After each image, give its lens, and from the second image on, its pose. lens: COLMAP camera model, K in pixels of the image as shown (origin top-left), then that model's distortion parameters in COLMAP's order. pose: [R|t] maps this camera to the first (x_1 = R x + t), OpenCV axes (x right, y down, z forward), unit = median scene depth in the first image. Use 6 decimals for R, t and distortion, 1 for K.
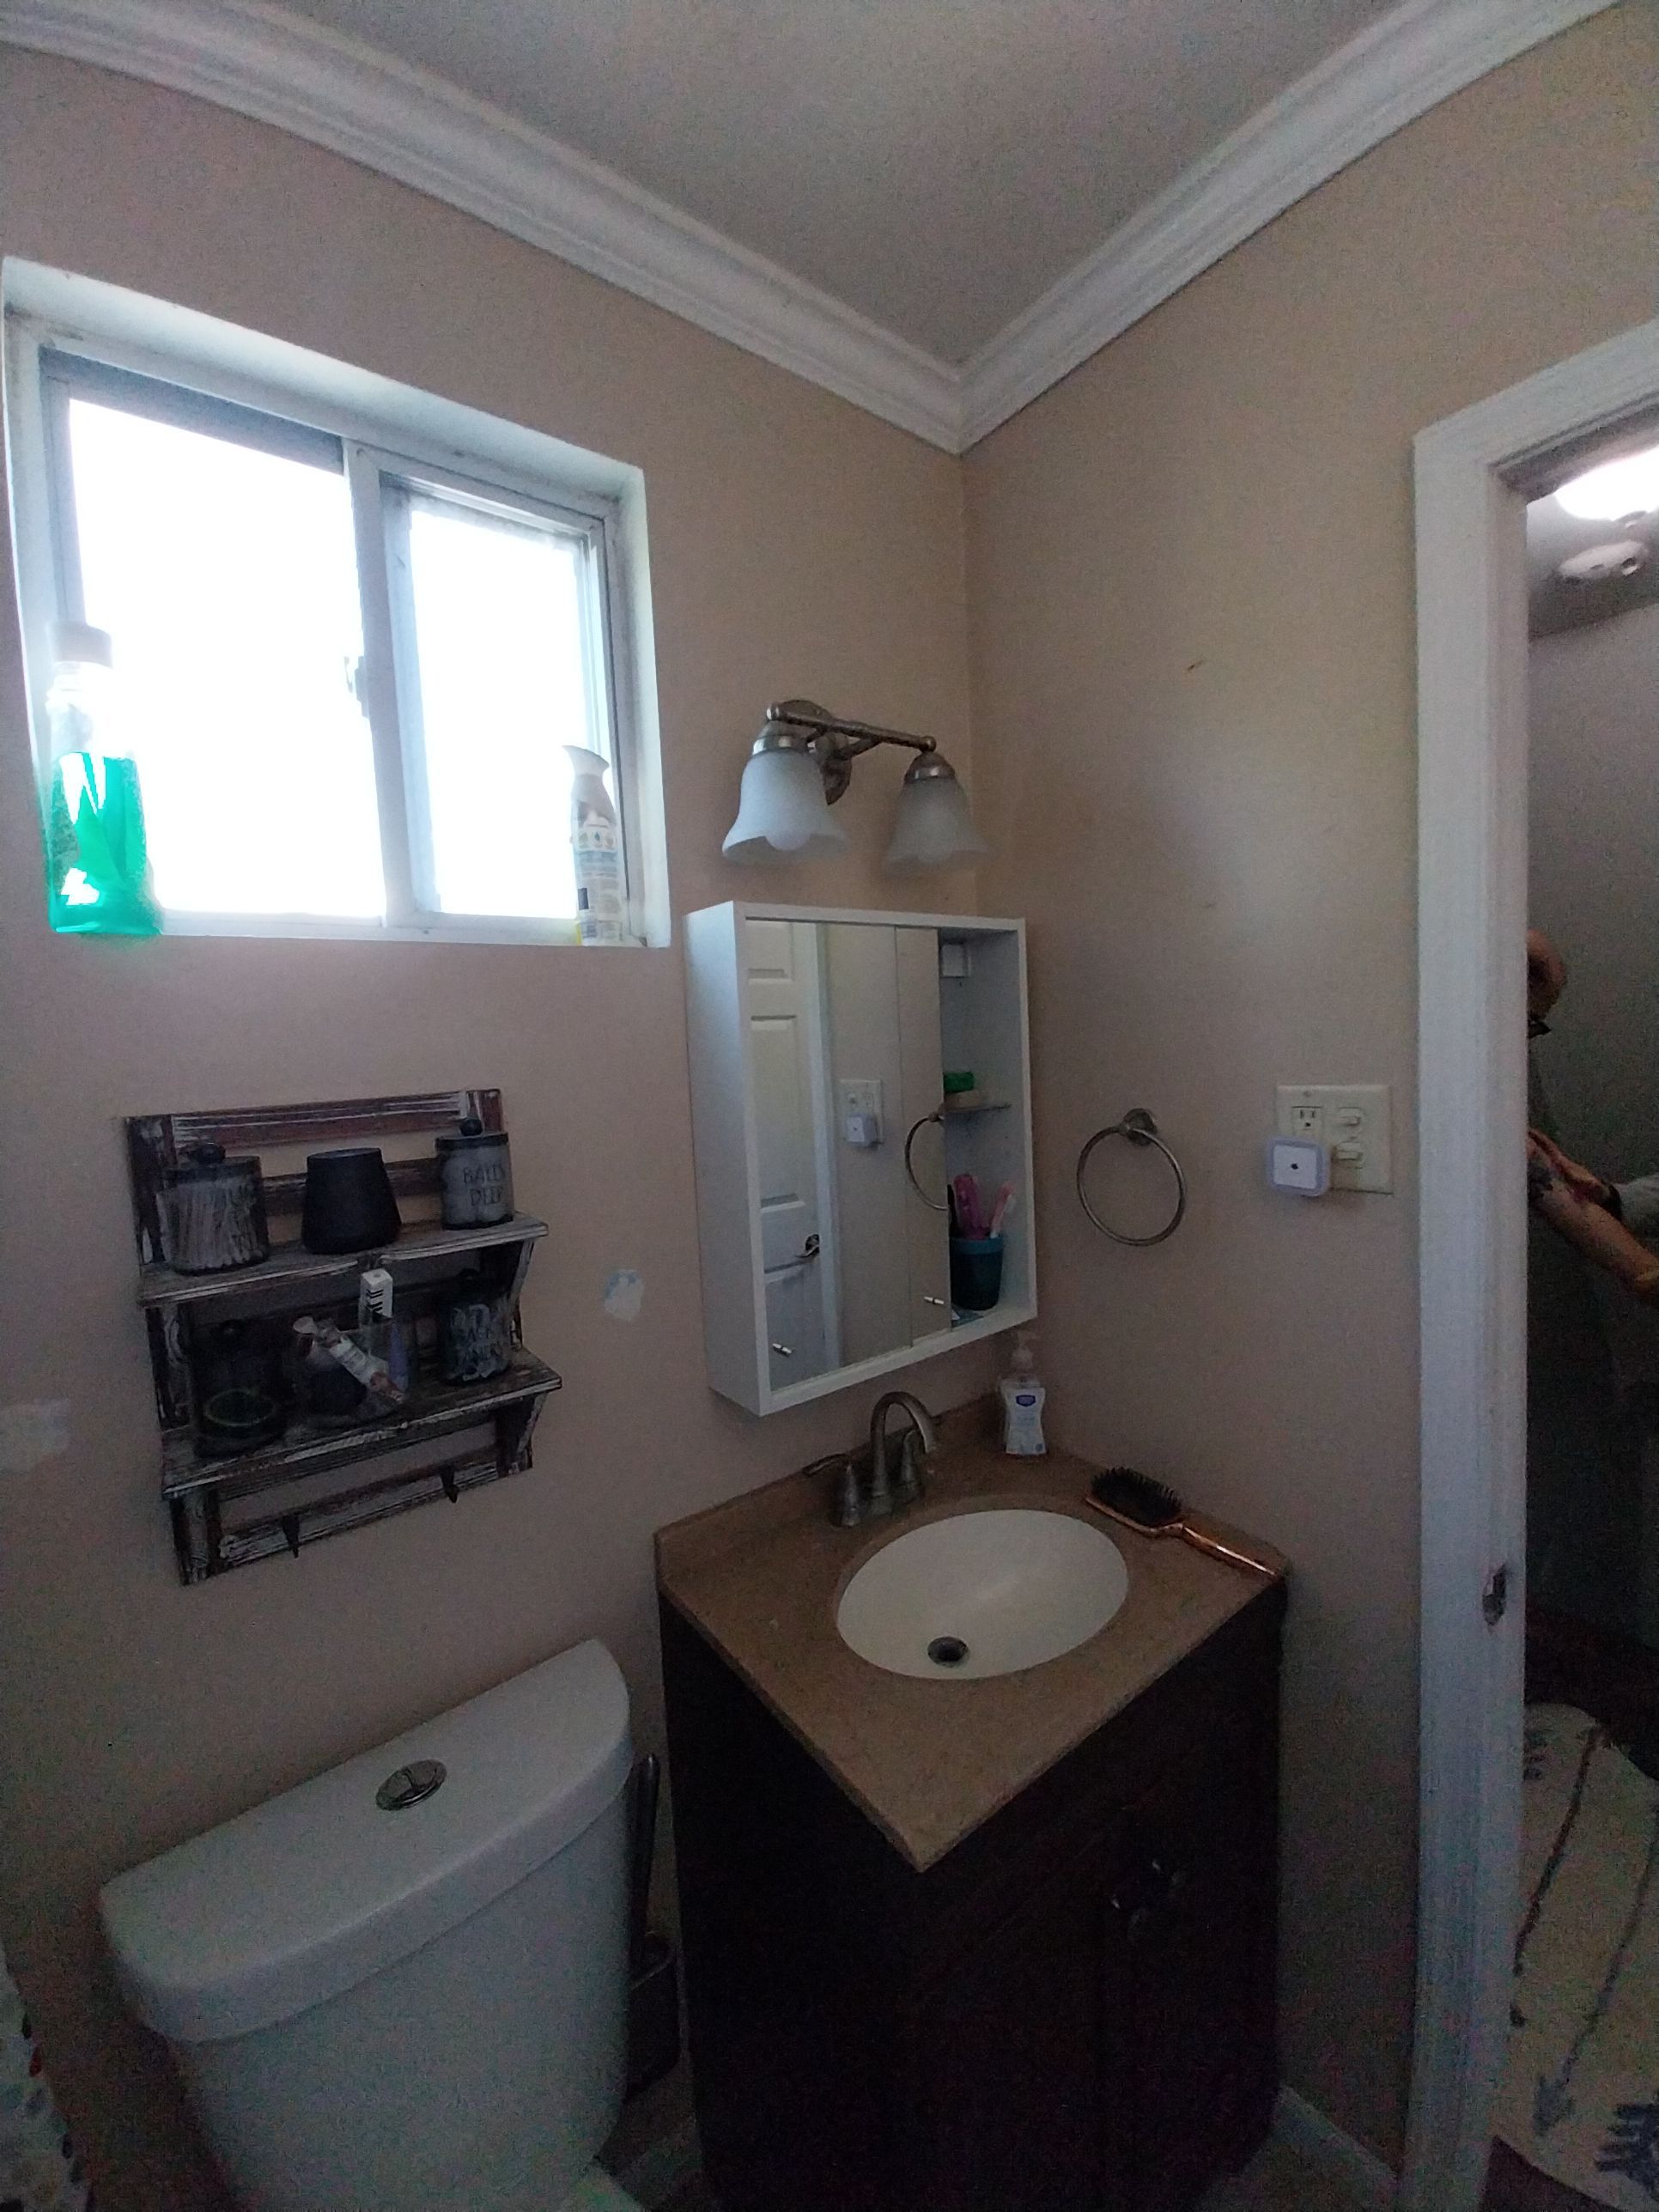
lens RADIAL K [[862.5, 0, 825.1], [0, 862.5, 1098.1], [0, 0, 1]] dist [0.007775, -0.009466]
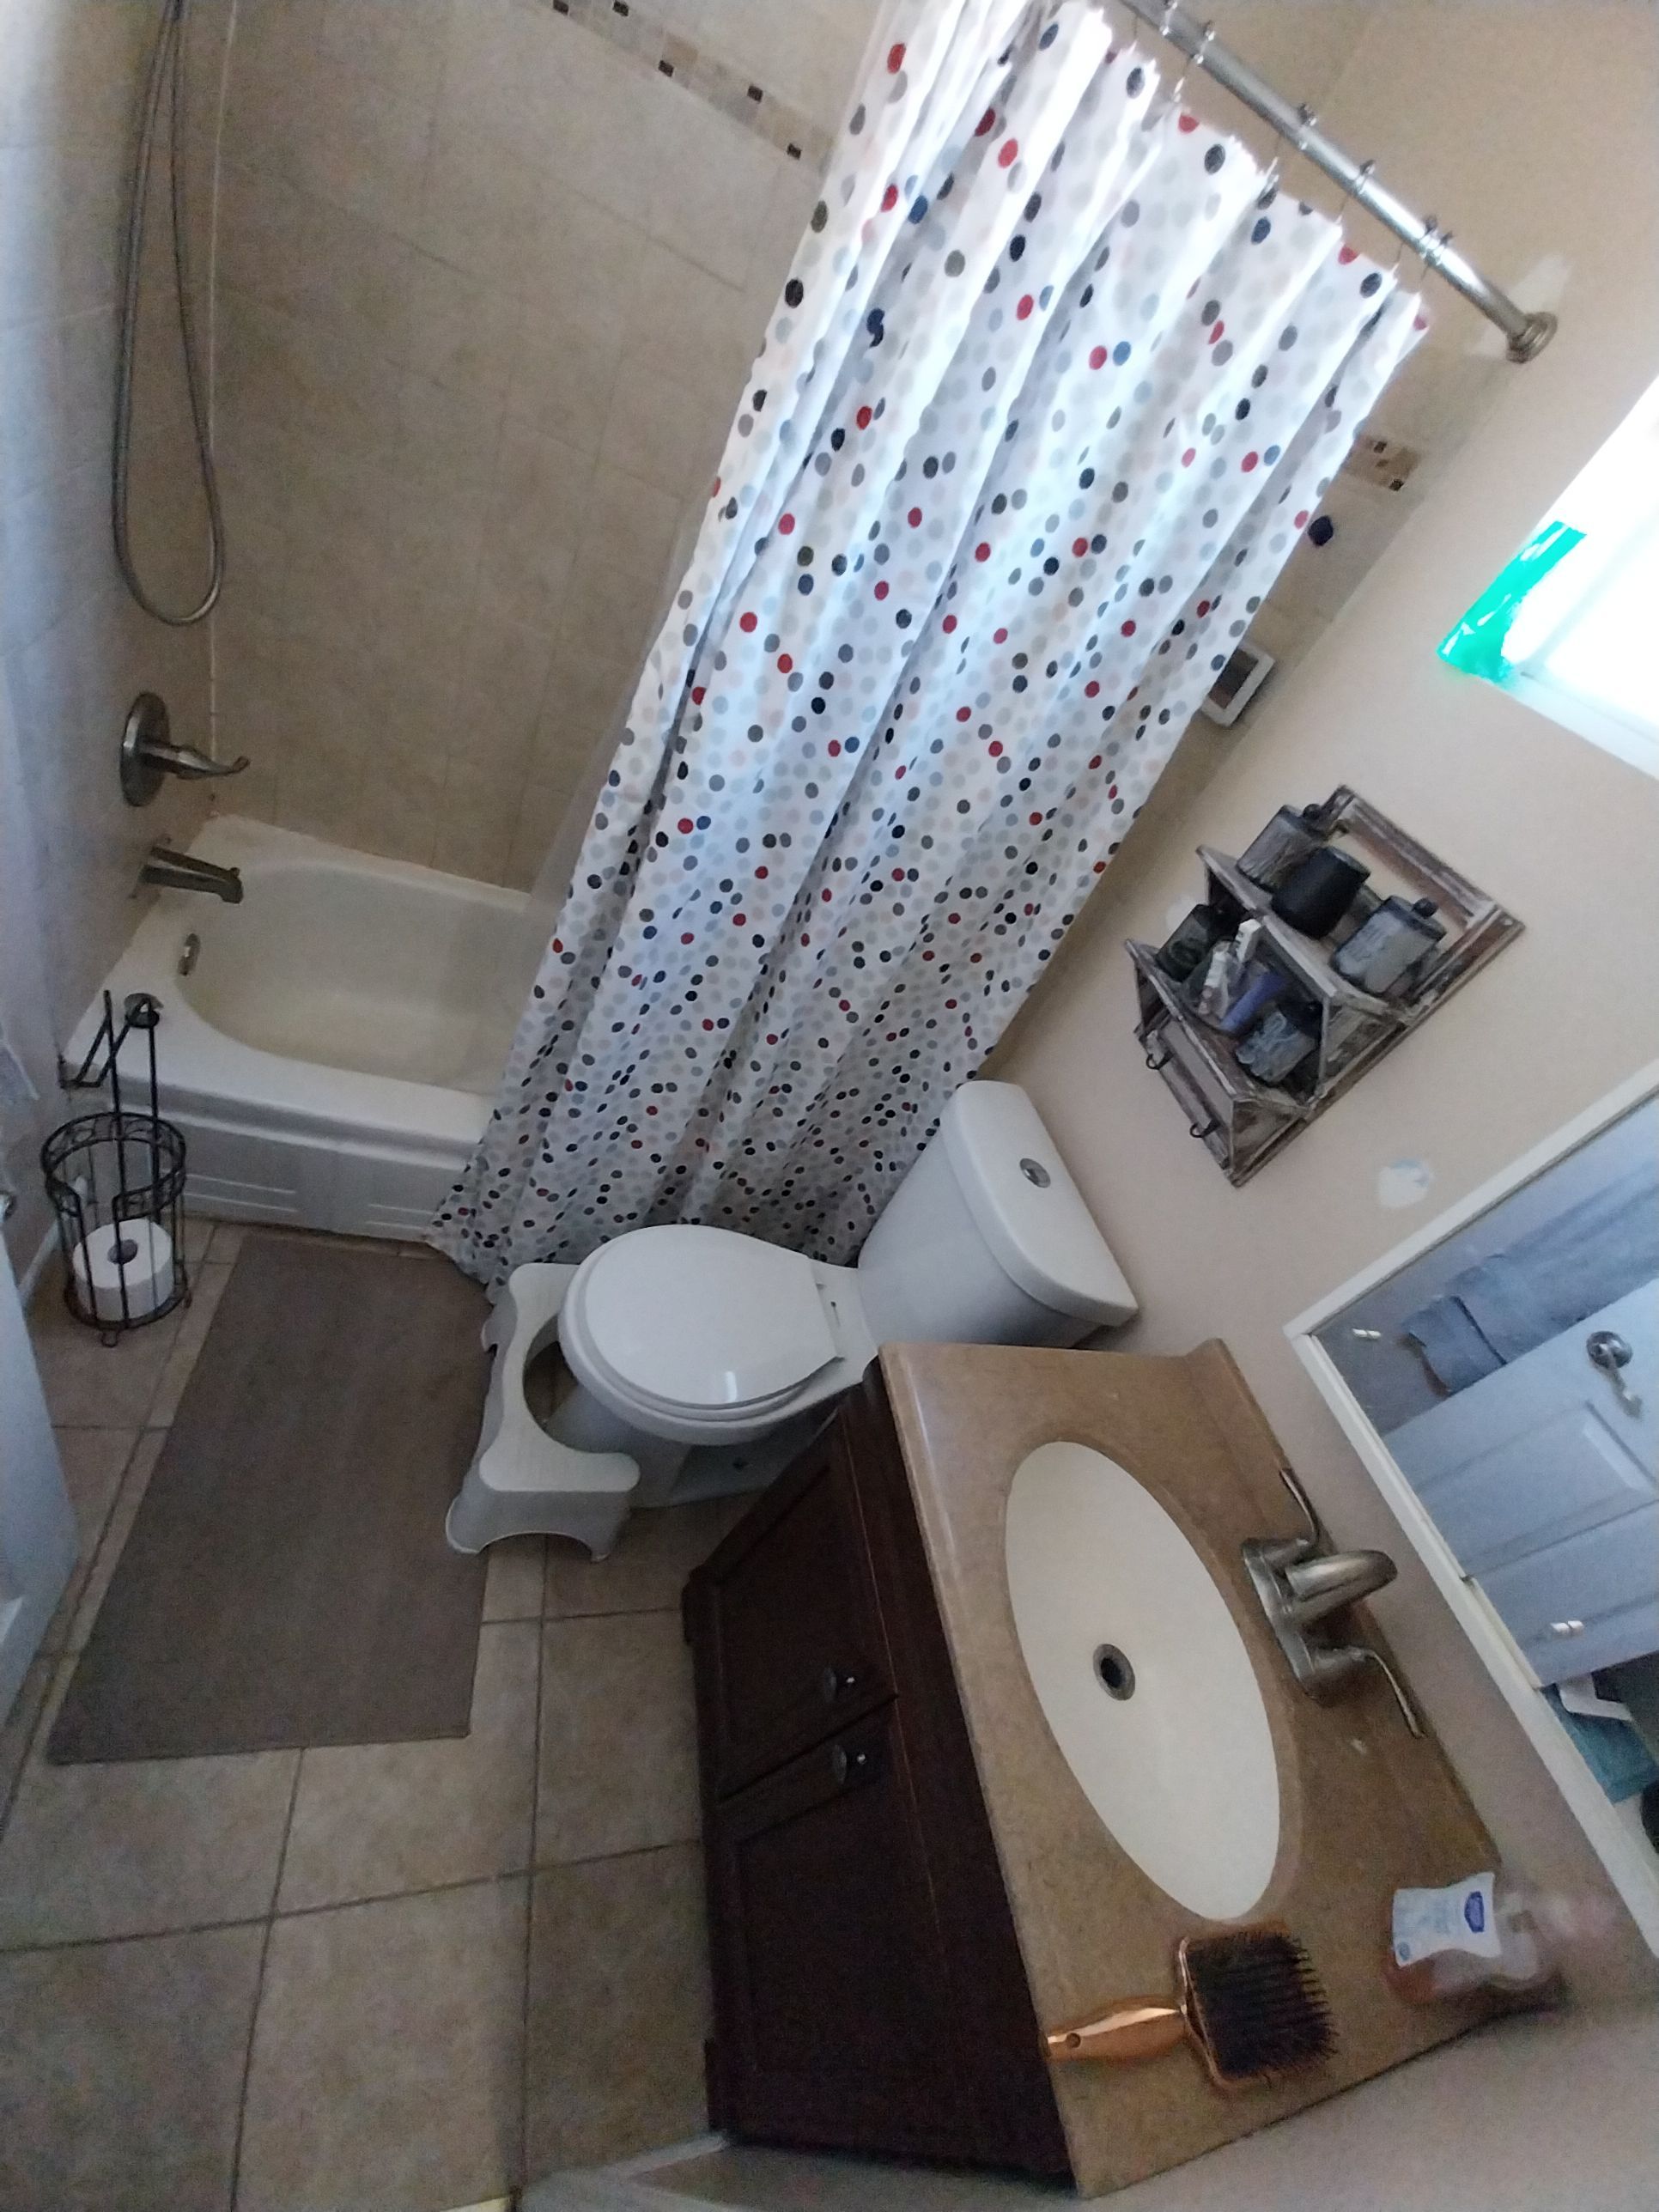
lens RADIAL K [[862.5, 0, 821.0], [0, 862.5, 1099.3], [0, 0, 1]] dist [0.007775, -0.009466]
pose [[-0.415081, 0.497791, -0.761519, 0.763406], [-0.446730, 0.617657, 0.647250, -0.162617], [0.792553, 0.608855, -0.033999, 0.545979]]
